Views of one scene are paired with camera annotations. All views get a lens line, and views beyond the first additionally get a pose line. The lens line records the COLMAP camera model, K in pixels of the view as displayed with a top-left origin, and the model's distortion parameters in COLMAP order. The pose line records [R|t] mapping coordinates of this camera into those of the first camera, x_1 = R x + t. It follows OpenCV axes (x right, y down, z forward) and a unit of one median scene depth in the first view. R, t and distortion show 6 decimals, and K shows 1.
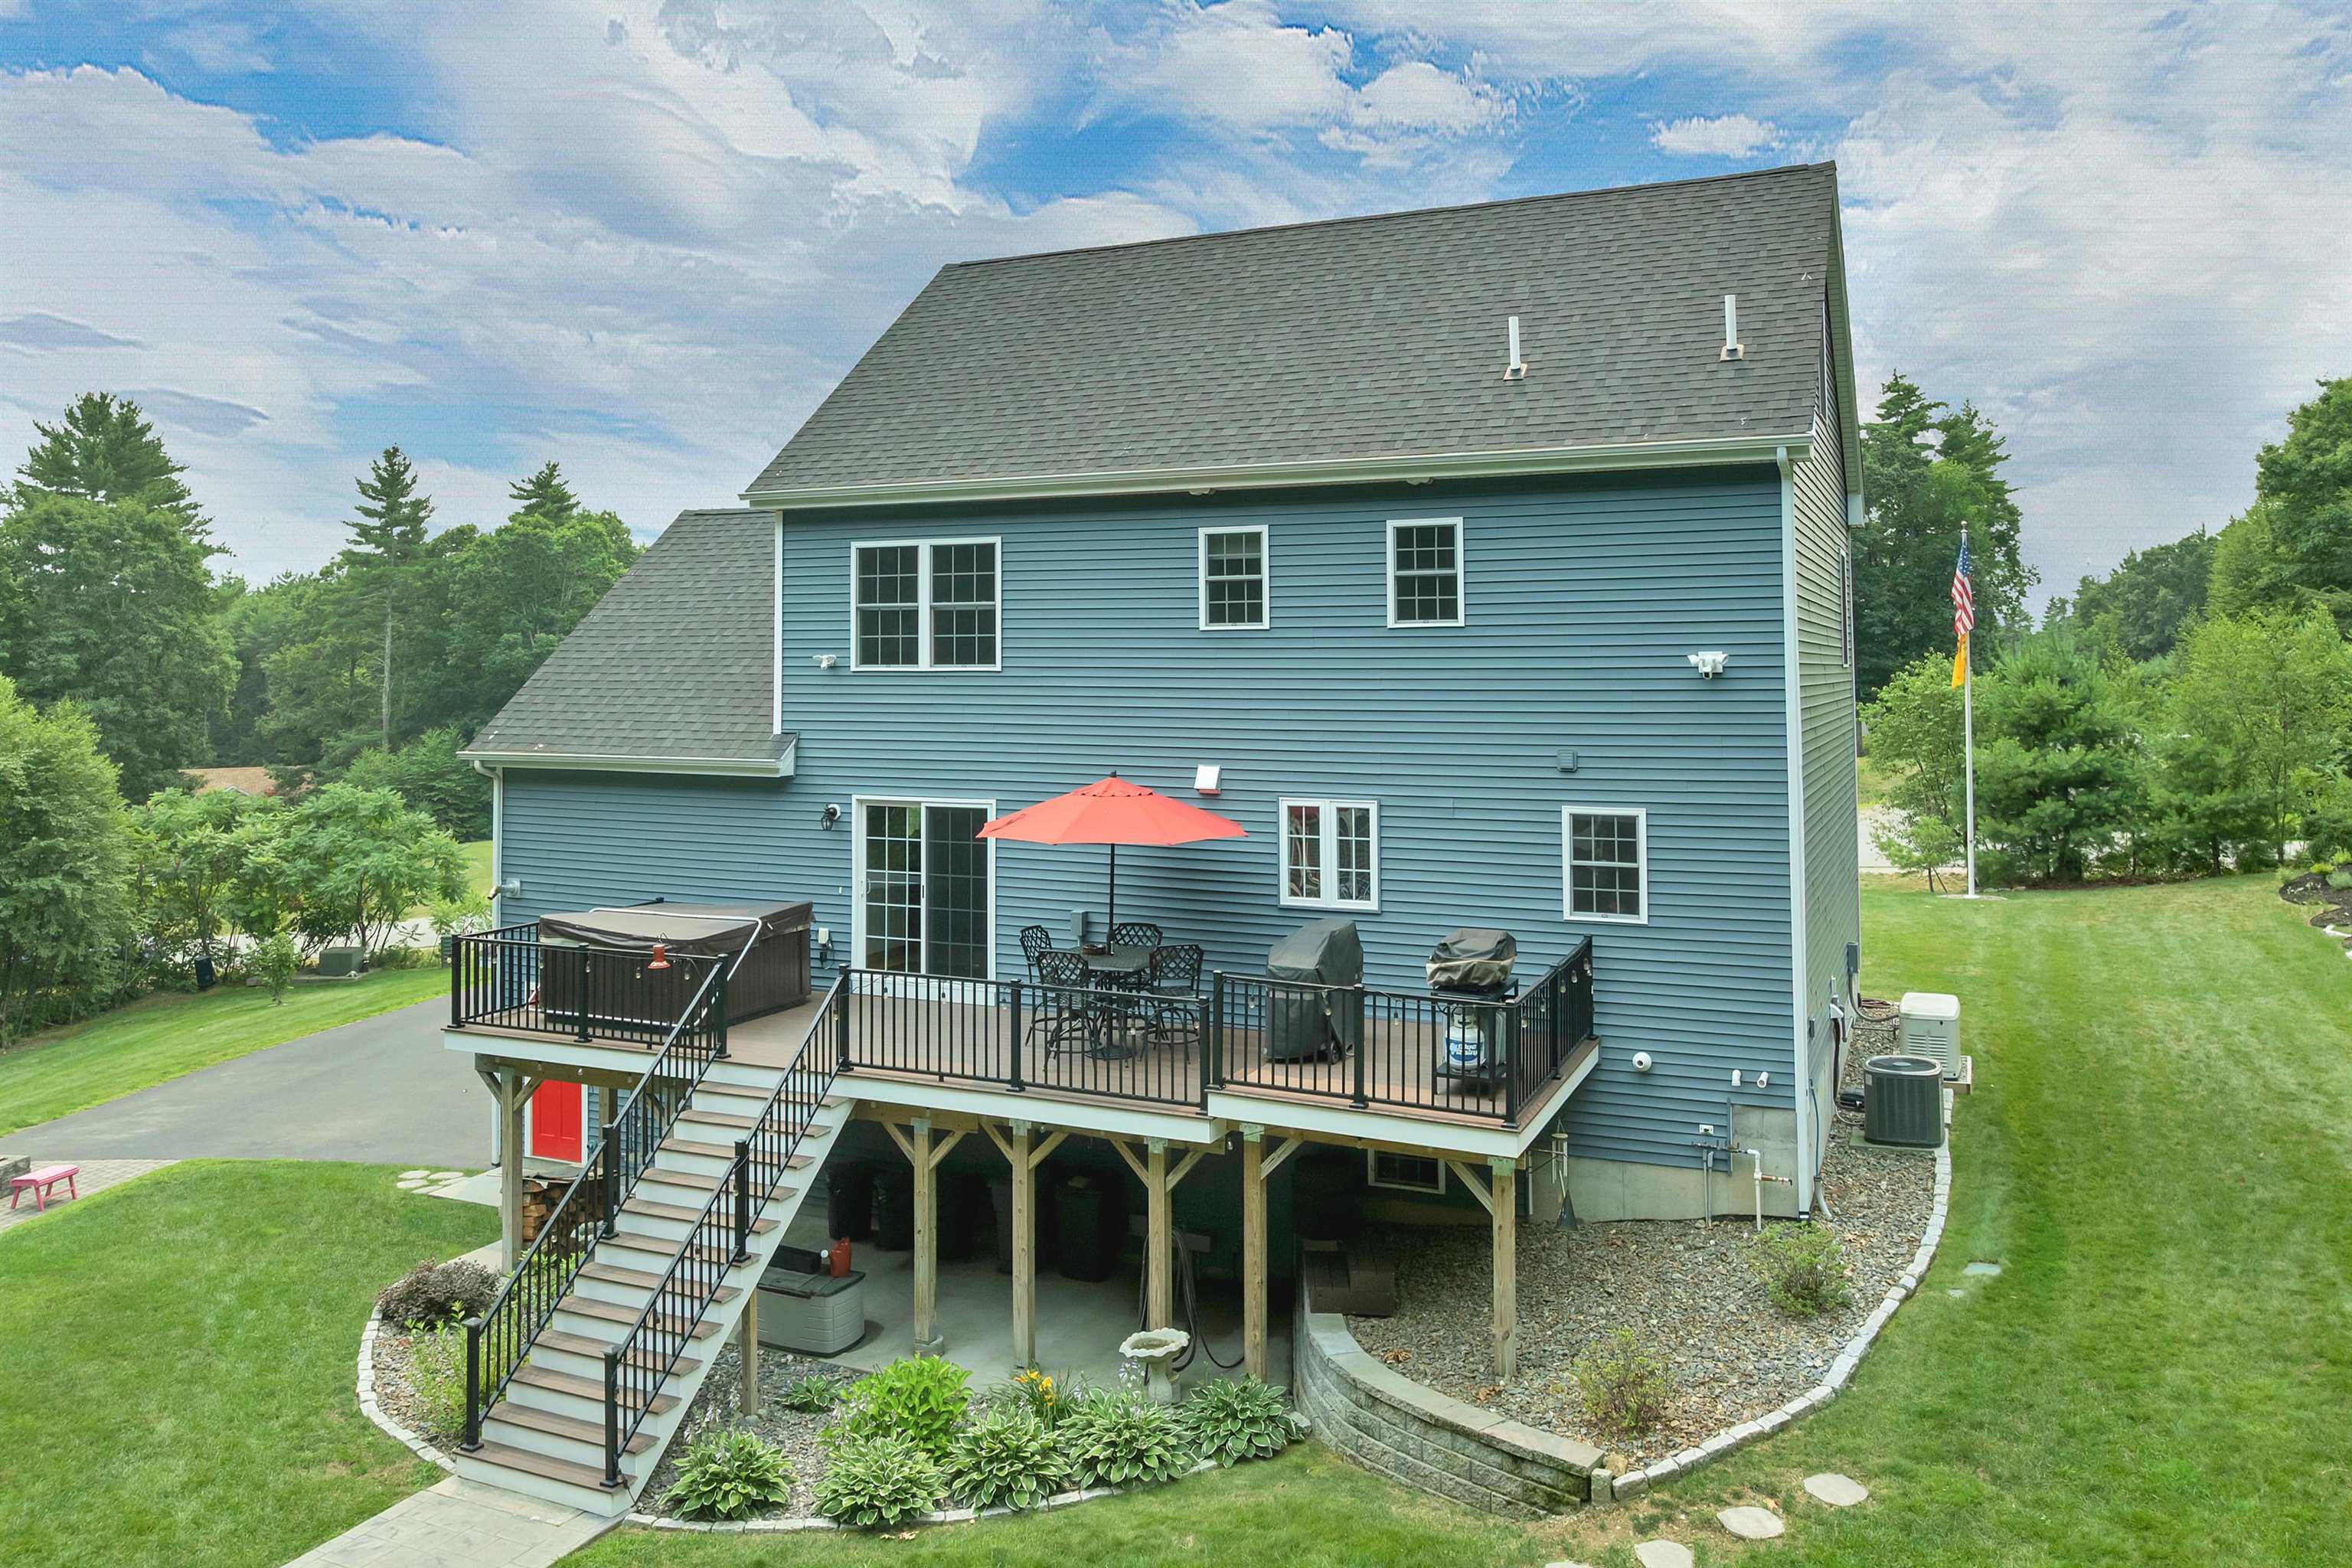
lens RADIAL K [[1718.7, 0, 1181.2], [0, 1718.7, 600.1], [0, 0, 1]] dist [-0.032290, -0.004594]
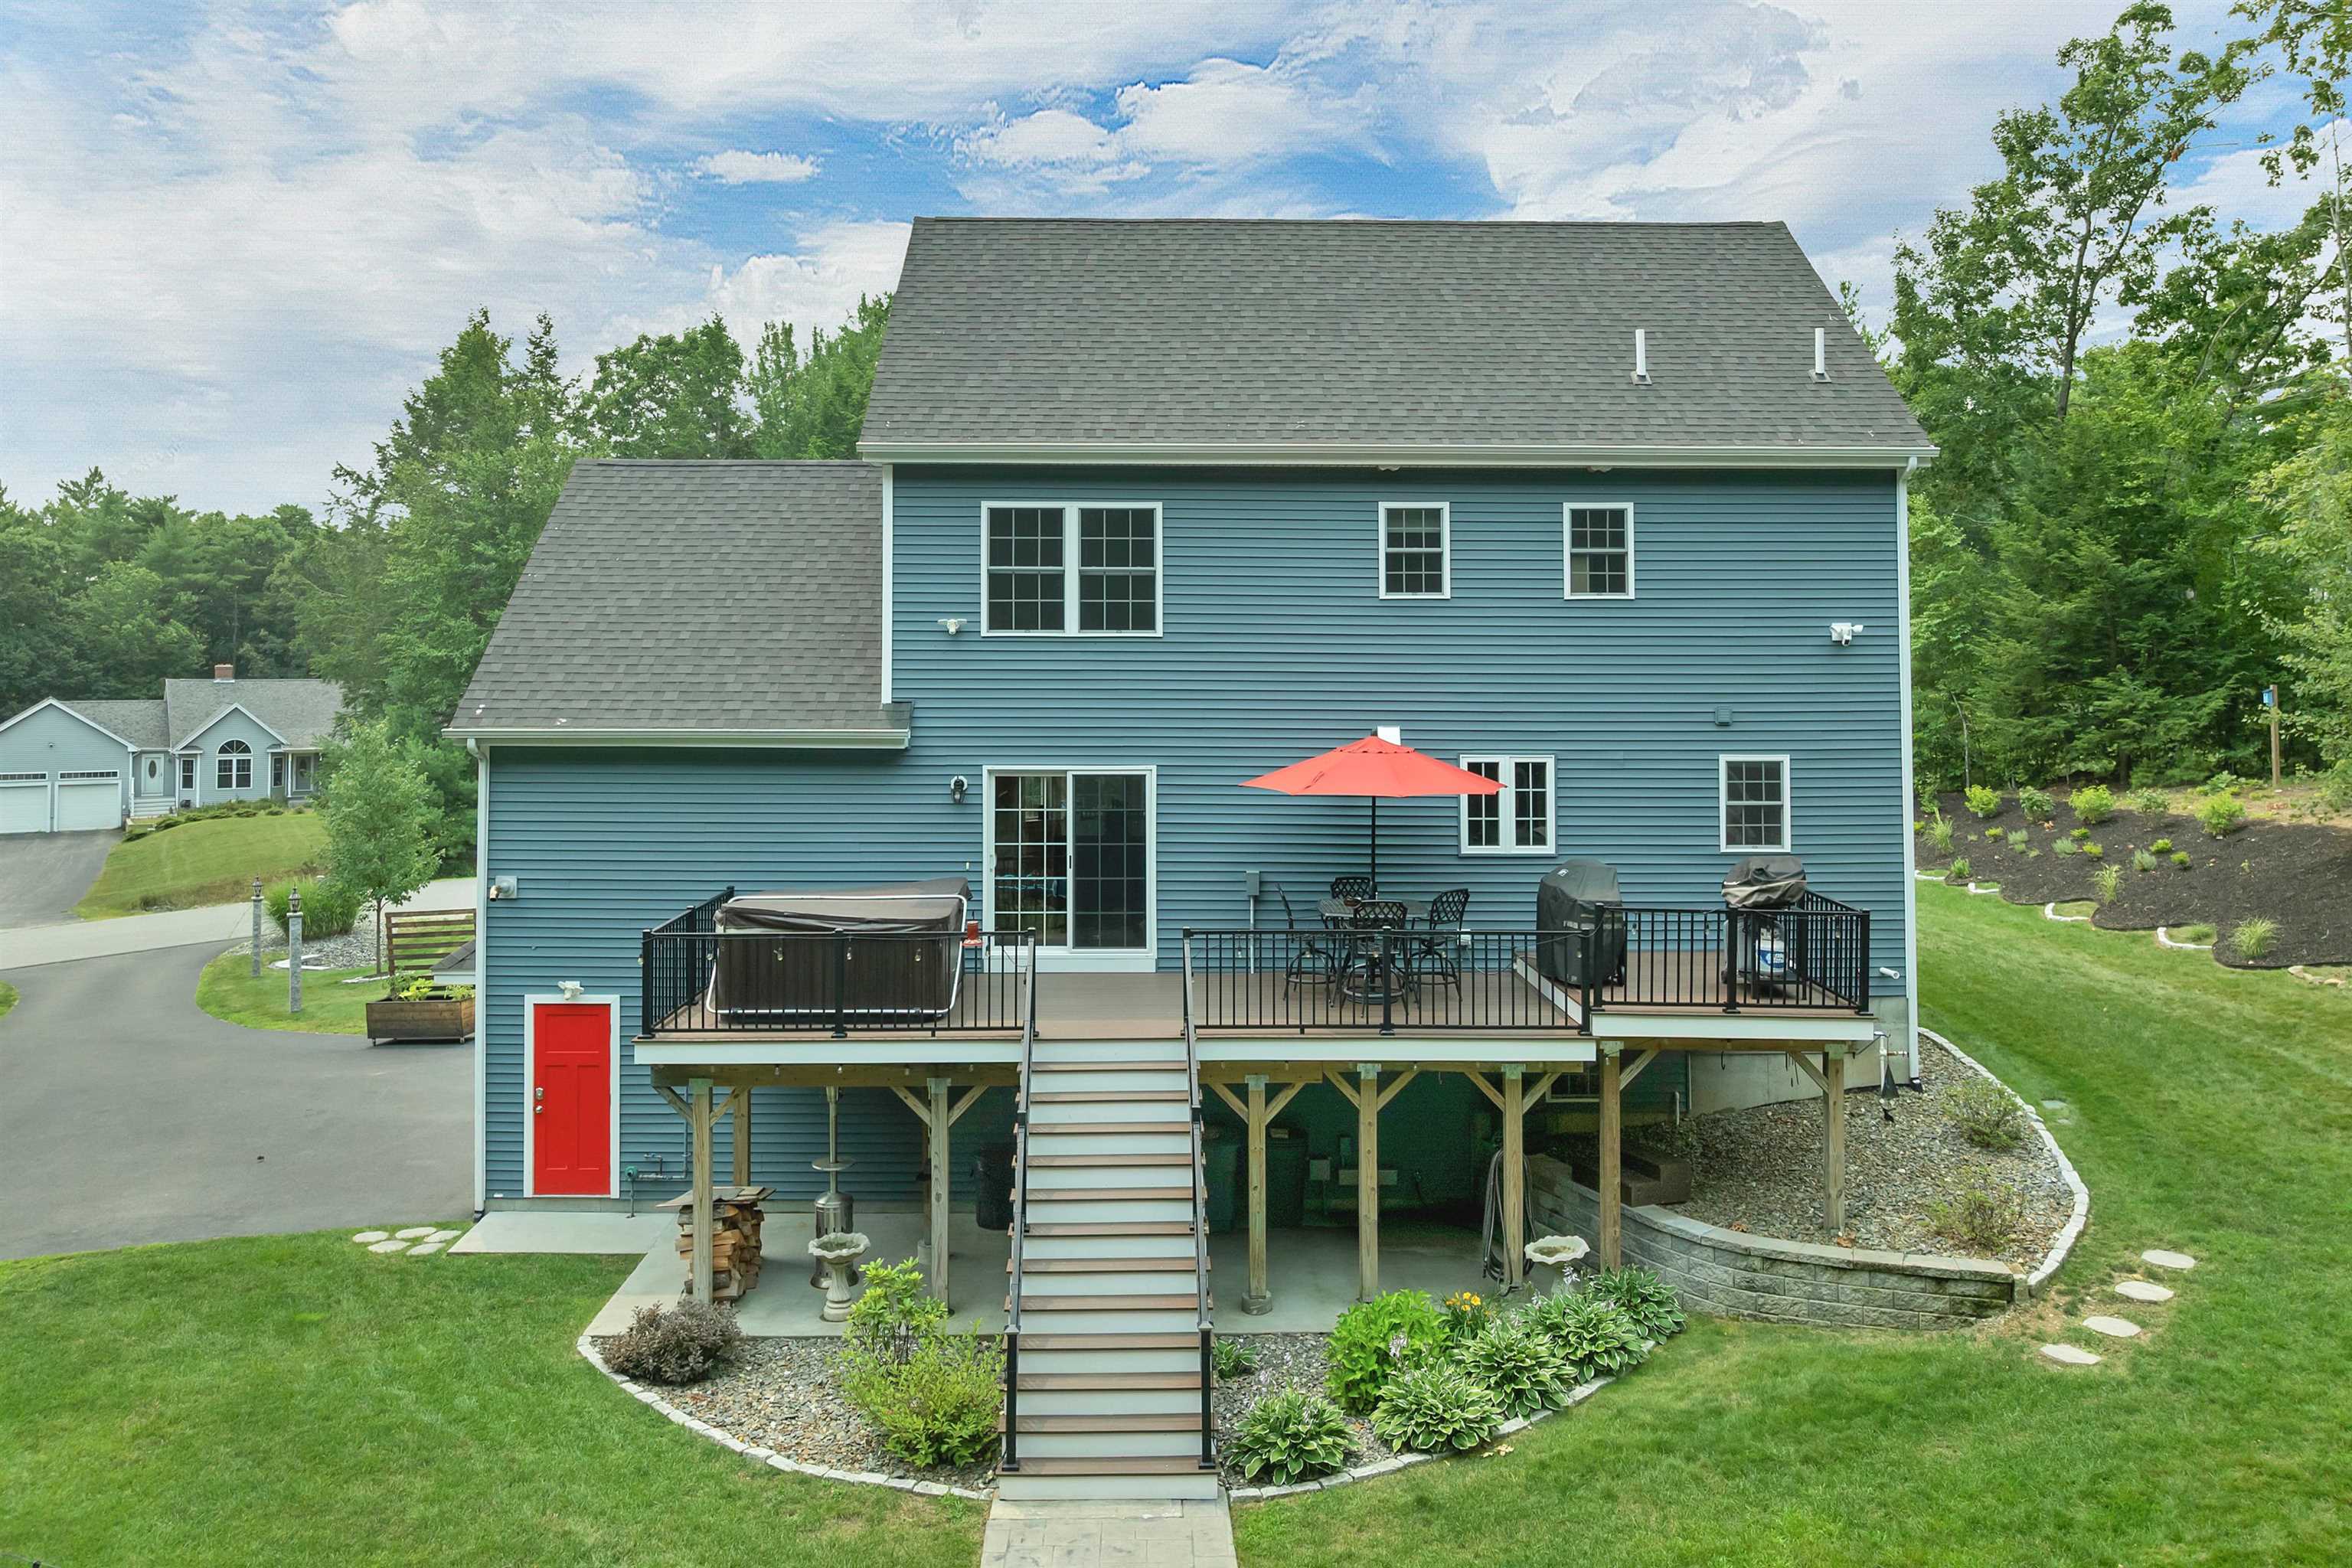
lens RADIAL K [[1718.7, 0, 1181.2], [0, 1718.7, 600.1], [0, 0, 1]] dist [-0.032290, -0.004594]
pose [[0.903597, 0.020775, 0.427879, -0.555573], [-0.020817, 0.999773, -0.004580, 0.025811], [-0.427877, -0.004768, 0.903825, 0.097626]]
